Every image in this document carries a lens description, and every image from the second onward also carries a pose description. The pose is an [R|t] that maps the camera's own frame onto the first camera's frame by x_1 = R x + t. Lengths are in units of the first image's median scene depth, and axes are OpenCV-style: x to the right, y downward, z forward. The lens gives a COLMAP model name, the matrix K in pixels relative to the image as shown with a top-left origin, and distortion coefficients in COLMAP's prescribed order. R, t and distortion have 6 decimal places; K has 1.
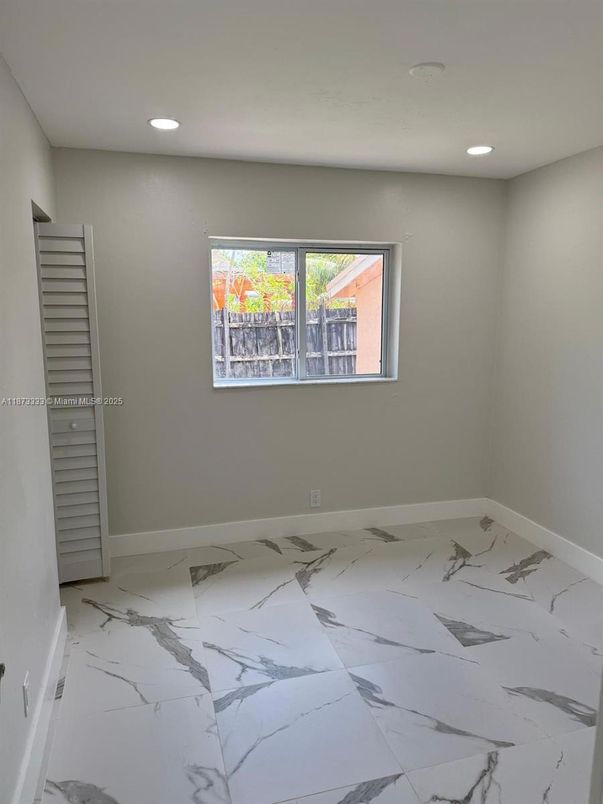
lens RADIAL K [[582.8, 0, 299.4], [0, 582.8, 398.8], [0, 0, 1]] dist [0.064602, -0.008932]
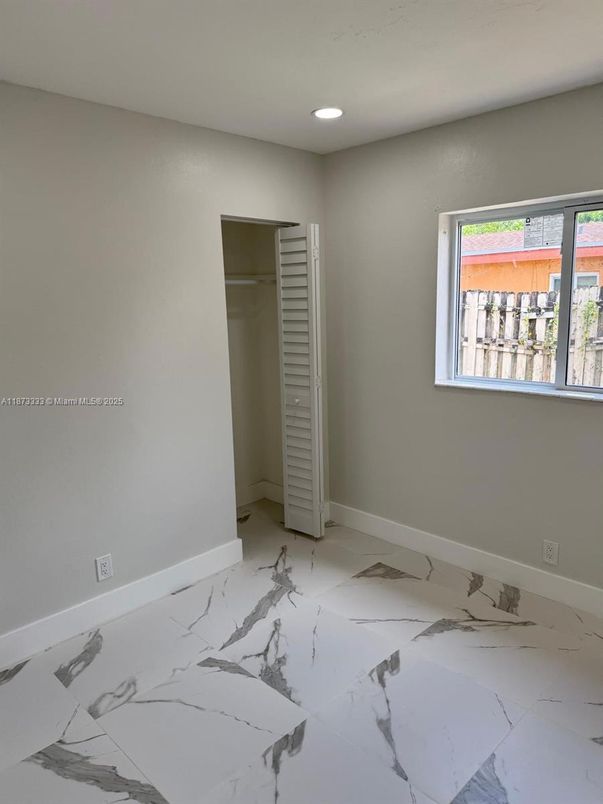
lens RADIAL K [[582.8, 0, 299.4], [0, 582.8, 404.6], [0, 0, 1]] dist [0.064602, -0.008932]
pose [[0.479962, 0.155318, -0.863431, 0.569970], [-0.118030, 0.986687, 0.111879, -0.067934], [0.869313, 0.048213, 0.491905, 0.407323]]
